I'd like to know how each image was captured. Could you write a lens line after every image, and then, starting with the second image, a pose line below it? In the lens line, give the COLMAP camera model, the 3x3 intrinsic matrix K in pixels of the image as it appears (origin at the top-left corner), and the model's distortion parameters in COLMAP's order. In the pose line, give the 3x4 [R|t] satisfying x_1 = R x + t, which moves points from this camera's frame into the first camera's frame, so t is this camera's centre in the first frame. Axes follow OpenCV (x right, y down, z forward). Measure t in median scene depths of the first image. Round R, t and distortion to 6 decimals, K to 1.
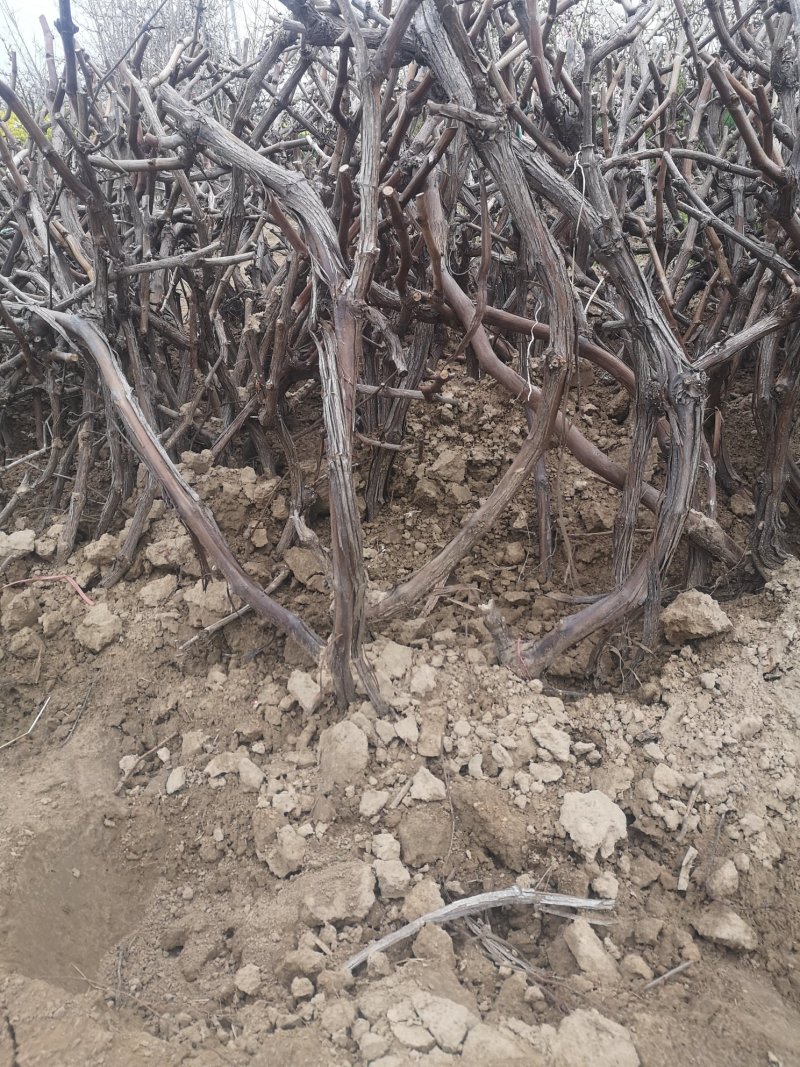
lens RADIAL K [[848.8, 0, 425.4], [0, 848.8, 534.0], [0, 0, 1]] dist [0.068569, -0.088303]
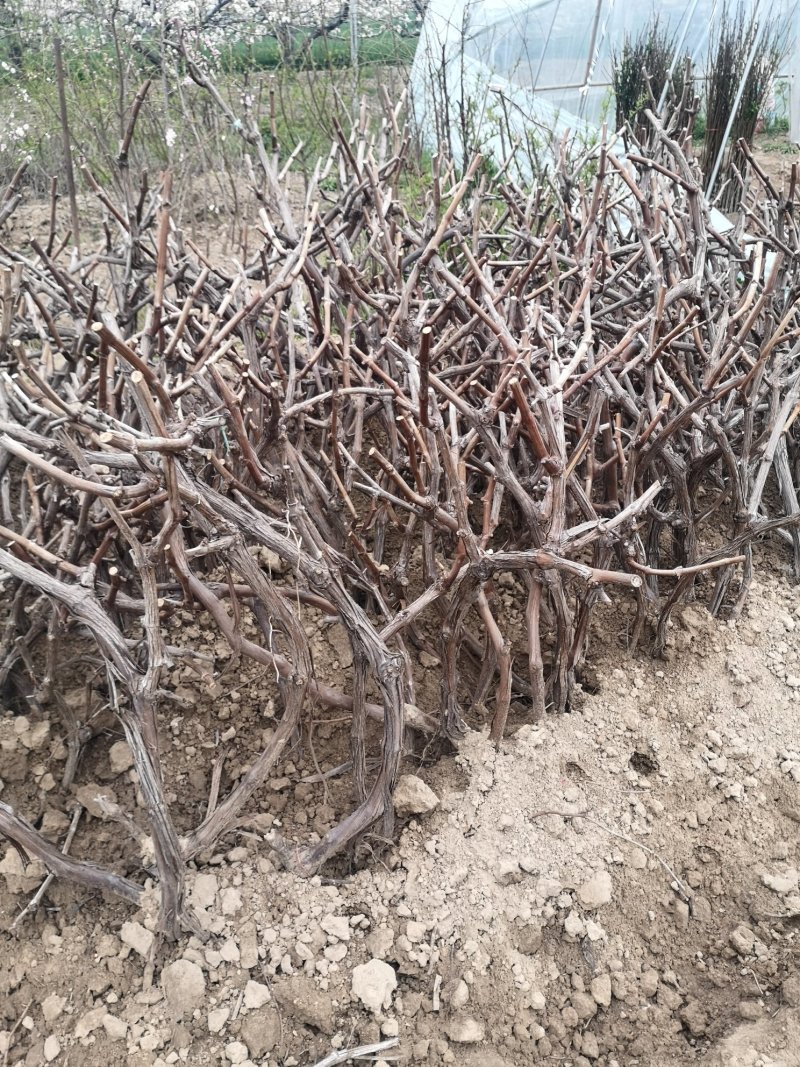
lens RADIAL K [[848.8, 0, 425.4], [0, 848.8, 534.0], [0, 0, 1]] dist [0.068569, -0.088303]
pose [[0.921623, -0.174007, 0.346891, -0.093590], [0.141254, 0.982942, 0.117778, -0.537326], [-0.361468, -0.059547, 0.930481, -0.333458]]
